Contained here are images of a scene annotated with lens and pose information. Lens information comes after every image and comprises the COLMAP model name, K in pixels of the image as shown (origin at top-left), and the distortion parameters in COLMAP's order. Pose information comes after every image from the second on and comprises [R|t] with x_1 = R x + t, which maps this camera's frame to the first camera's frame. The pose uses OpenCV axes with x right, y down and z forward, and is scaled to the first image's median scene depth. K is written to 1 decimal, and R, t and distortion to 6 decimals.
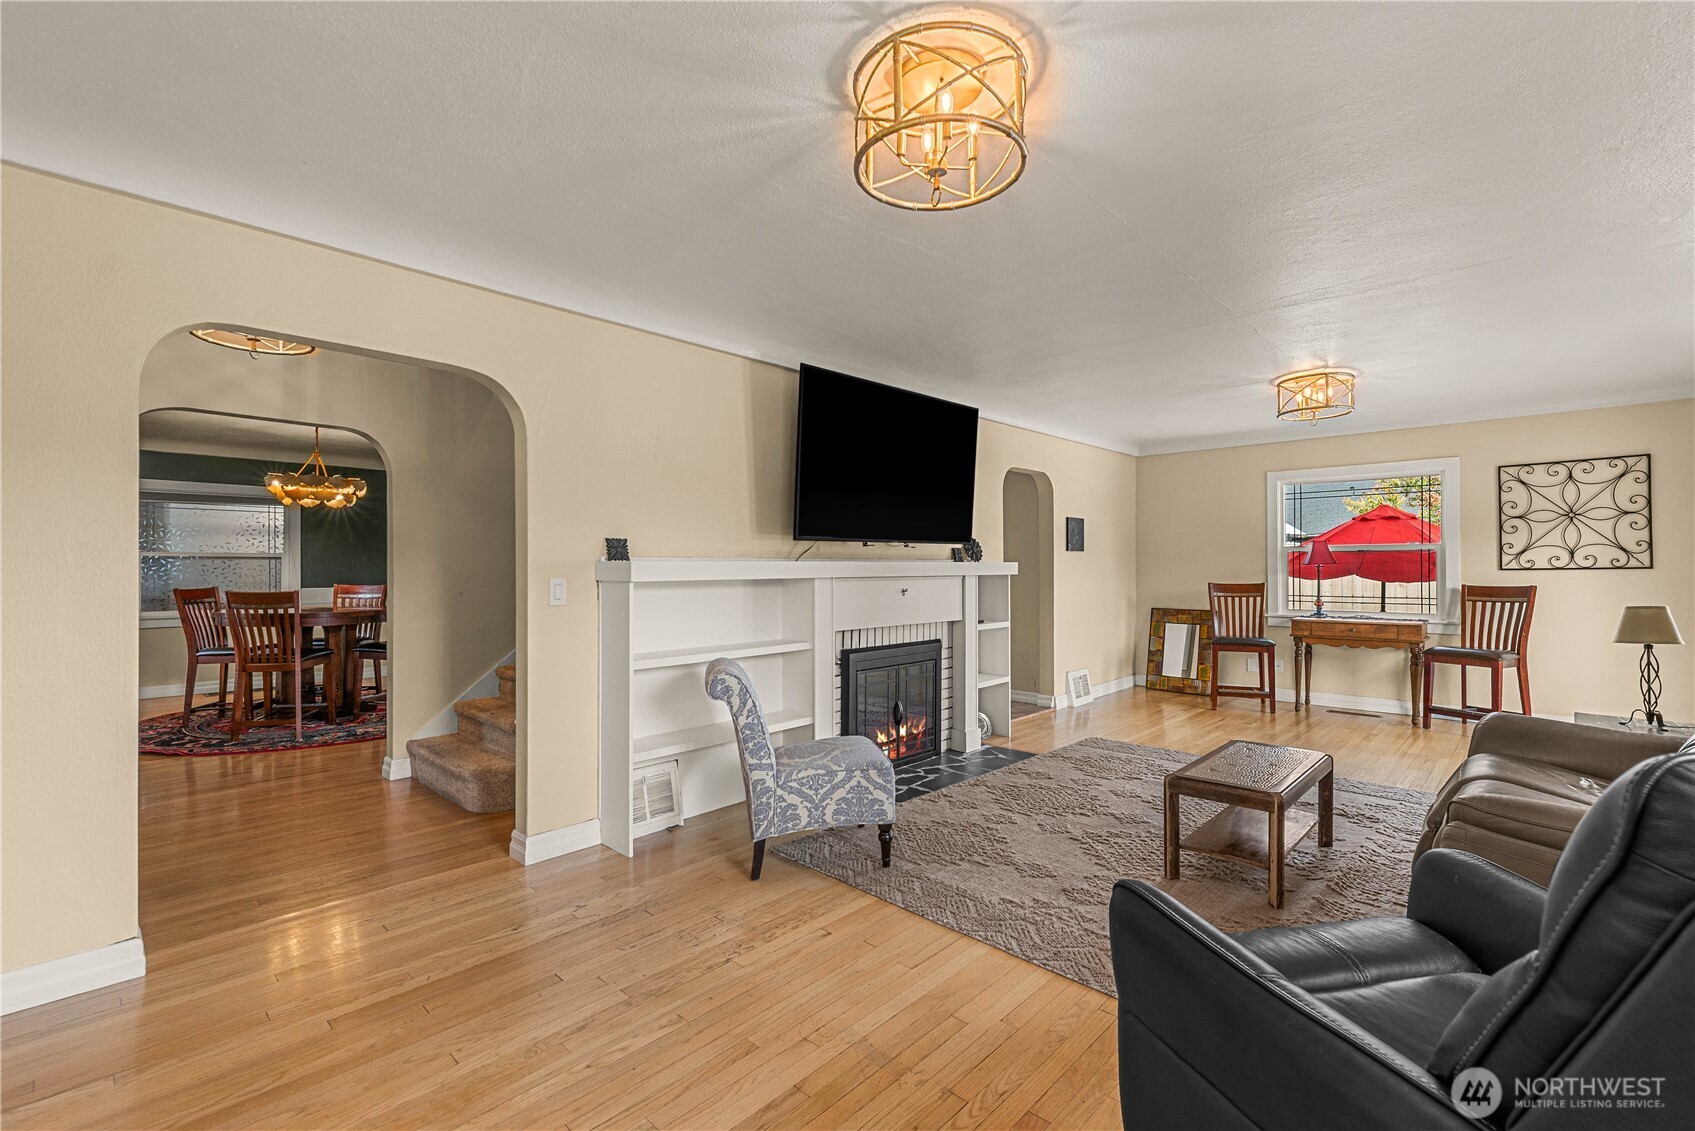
lens RADIAL K [[739.6, 0, 851.3], [0, 739.6, 565.2], [0, 0, 1]] dist [0.001448, -0.000684]
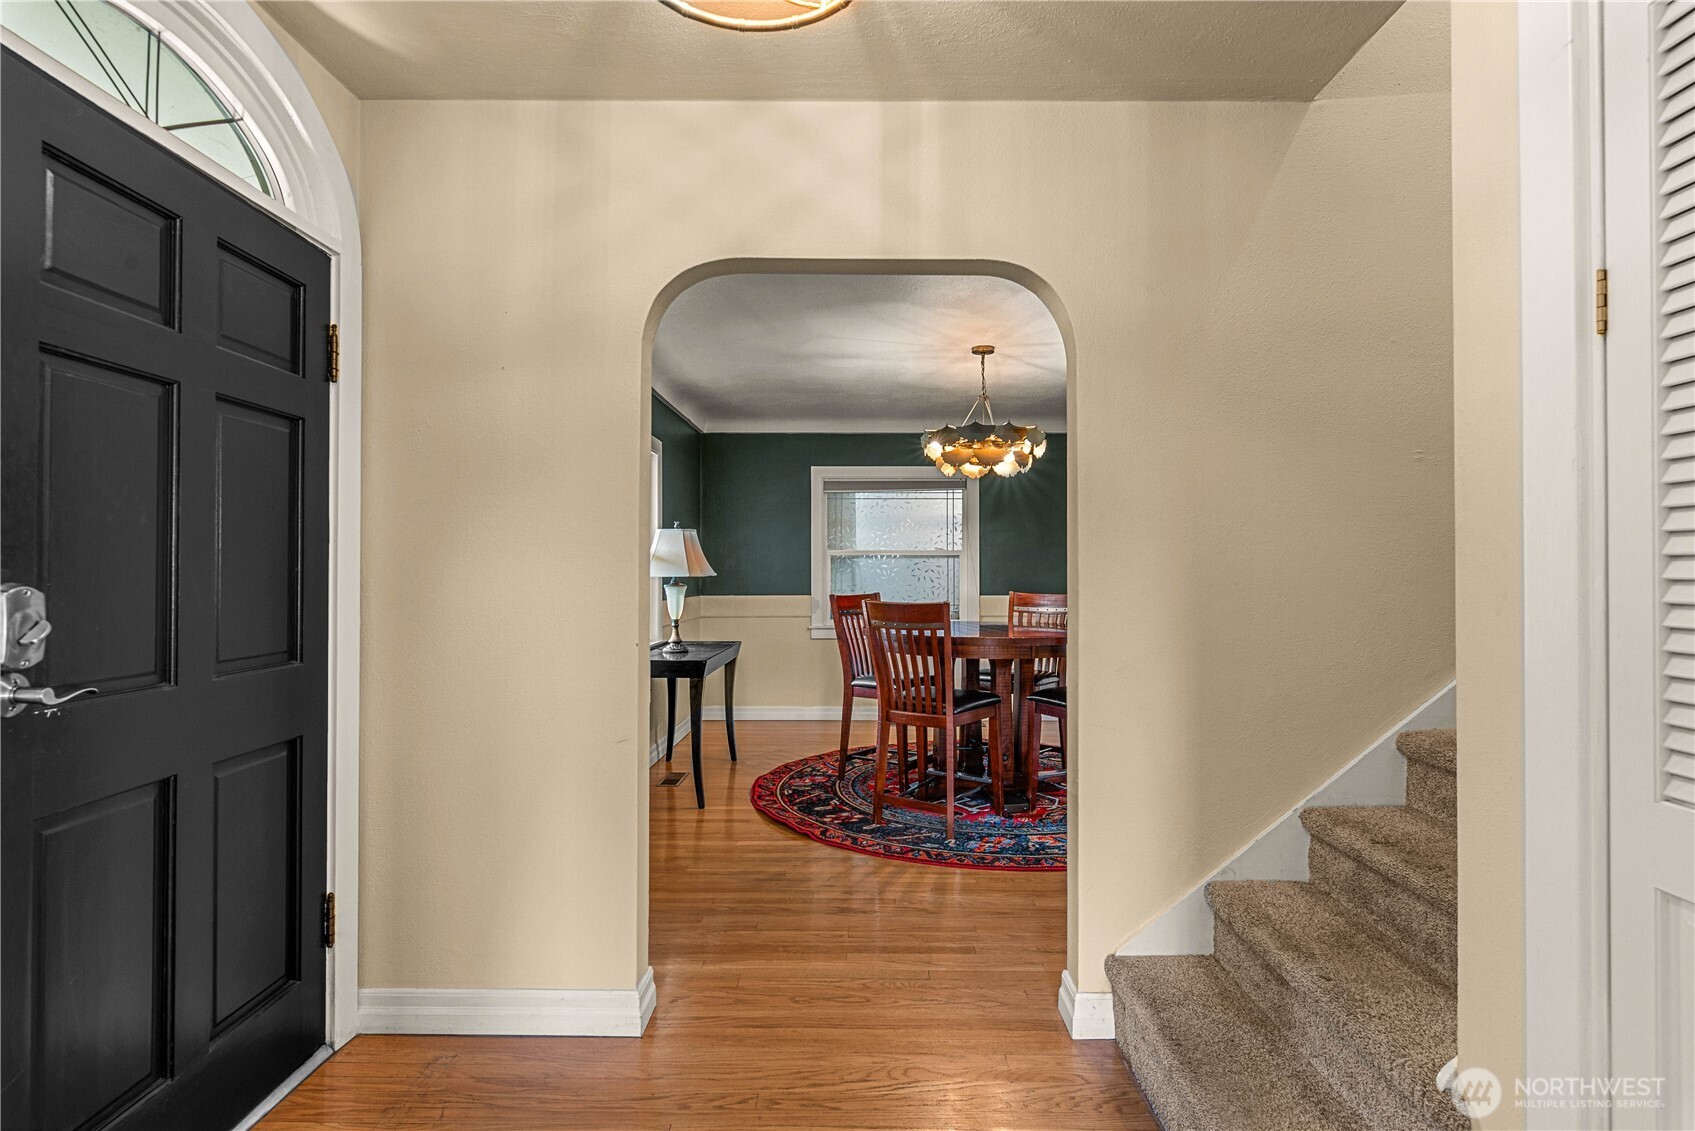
lens RADIAL K [[868.9, 0, 843.3], [0, 868.9, 562.0], [0, 0, 1]] dist [0.001542, 0.000103]
pose [[0.675846, -0.006575, -0.737013, -0.231307], [-0.000664, 0.999954, -0.009529, 0.006804], [0.737042, 0.006930, 0.675811, 0.380979]]
